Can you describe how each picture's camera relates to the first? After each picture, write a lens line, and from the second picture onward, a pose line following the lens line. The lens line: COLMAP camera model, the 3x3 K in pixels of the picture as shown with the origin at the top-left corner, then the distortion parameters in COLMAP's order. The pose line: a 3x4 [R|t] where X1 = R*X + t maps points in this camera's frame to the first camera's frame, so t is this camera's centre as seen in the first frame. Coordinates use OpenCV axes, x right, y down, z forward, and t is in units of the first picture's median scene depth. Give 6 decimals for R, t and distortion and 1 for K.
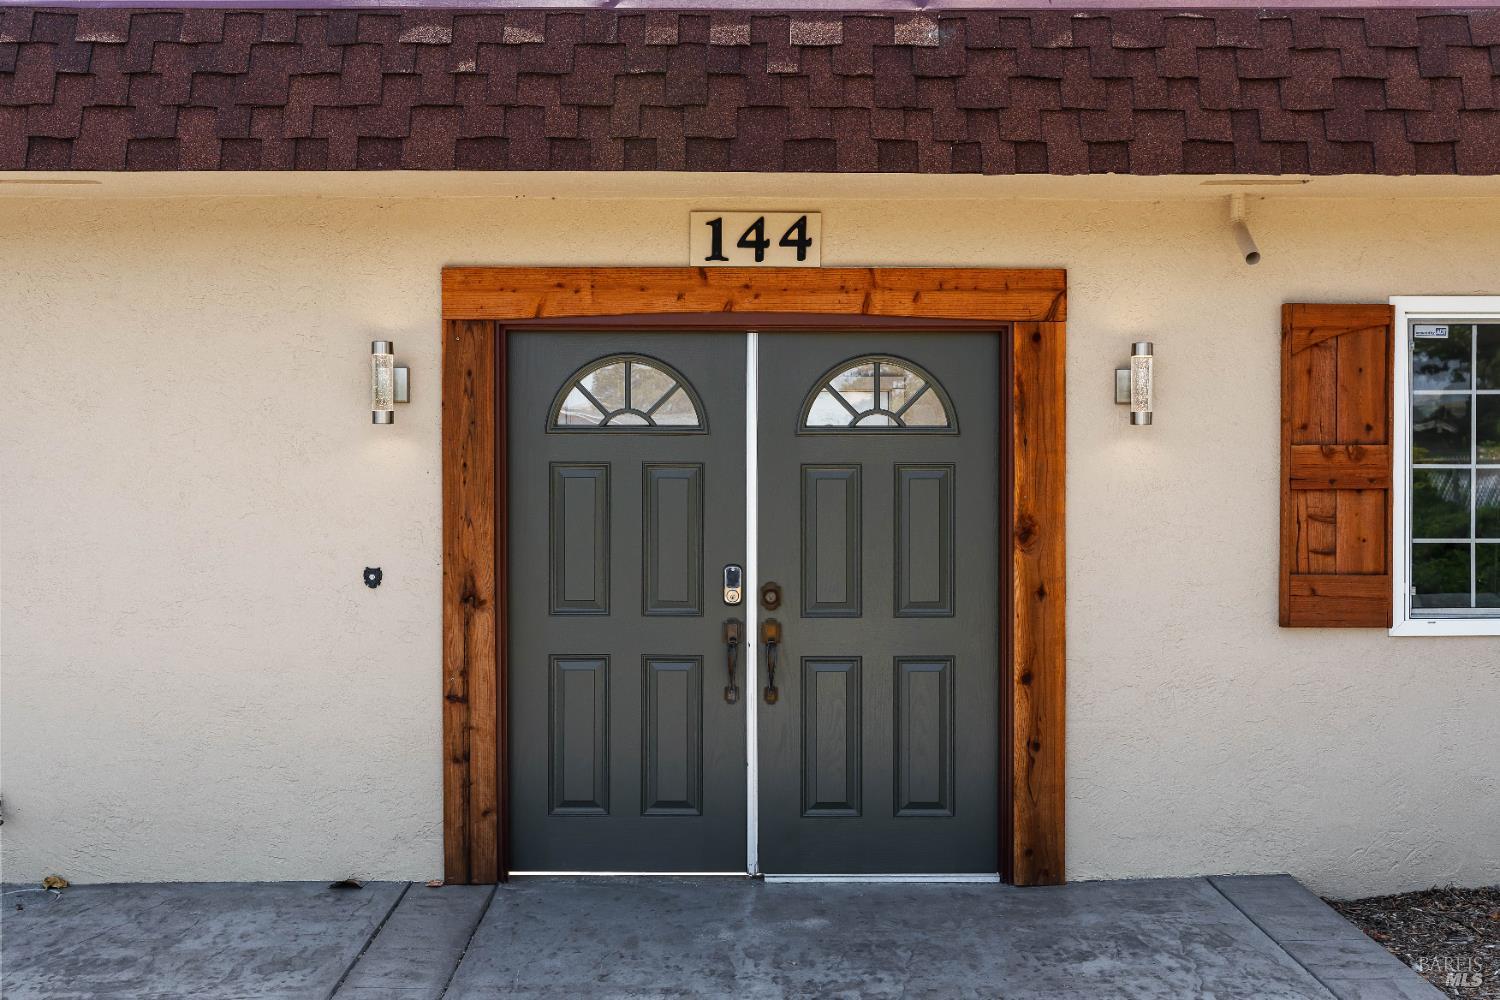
lens RADIAL K [[1332.8, 0, 750.9], [0, 1332.8, 502.7], [0, 0, 1]] dist [-0.011590, -0.001499]
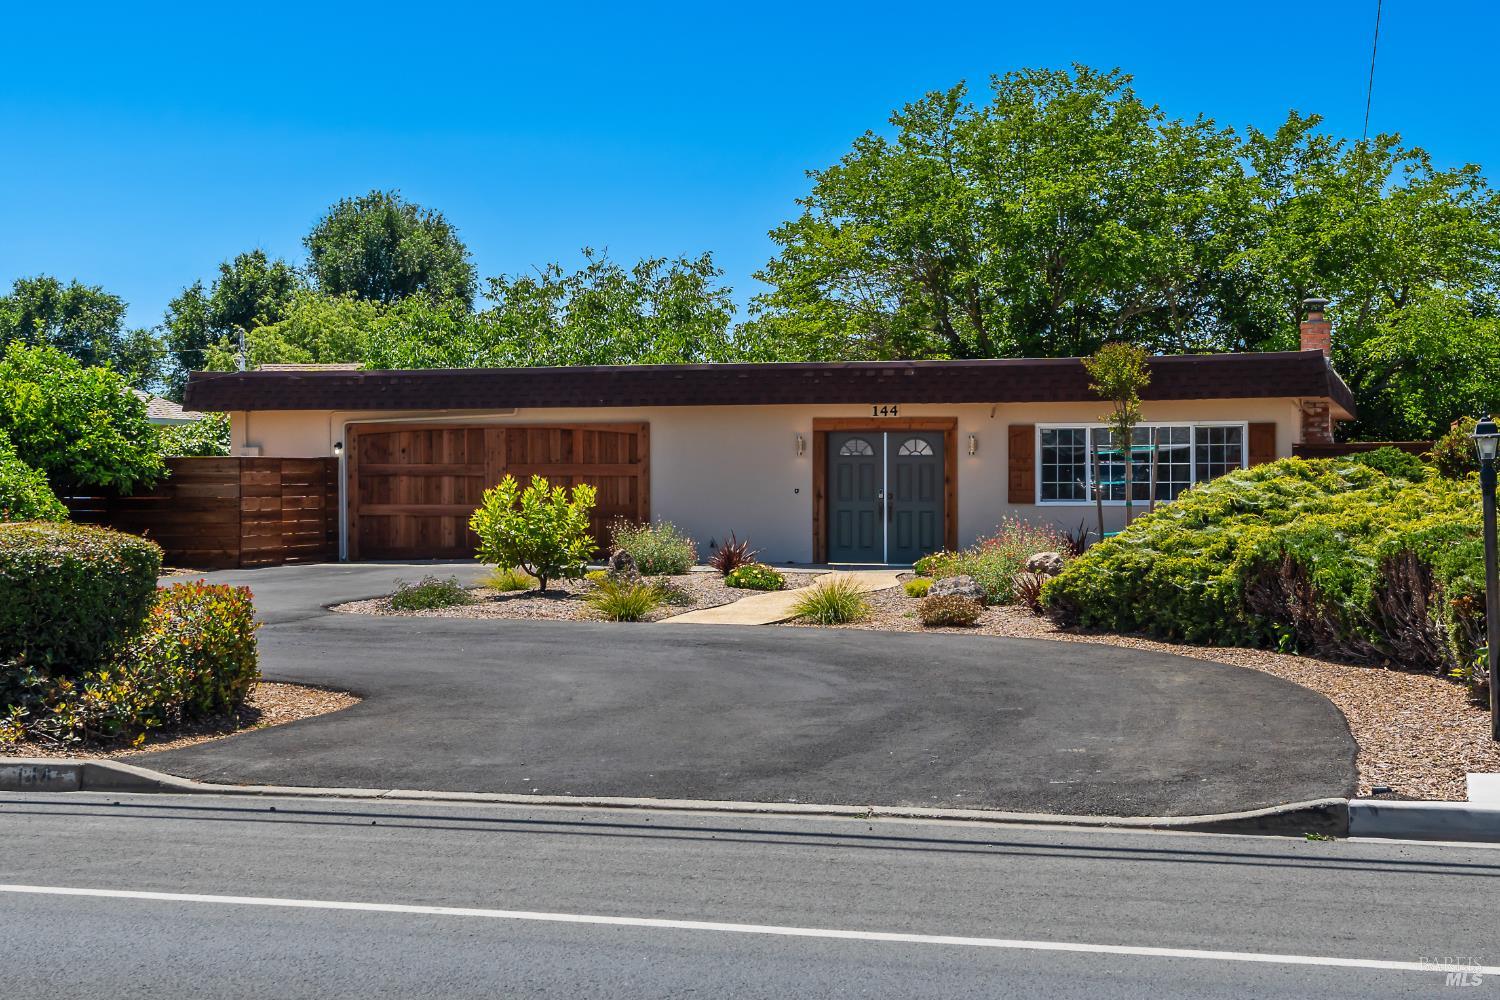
lens RADIAL K [[2234.1, 0, 750.0], [0, 2234.1, 499.6], [0, 0, 1]] dist [-0.002245, 0.000000]
pose [[0.959374, 0.003333, -0.282117, 1.580513], [-0.003714, 0.999993, -0.000818, 0.089815], [0.282113, 0.001832, 0.959380, -5.867821]]
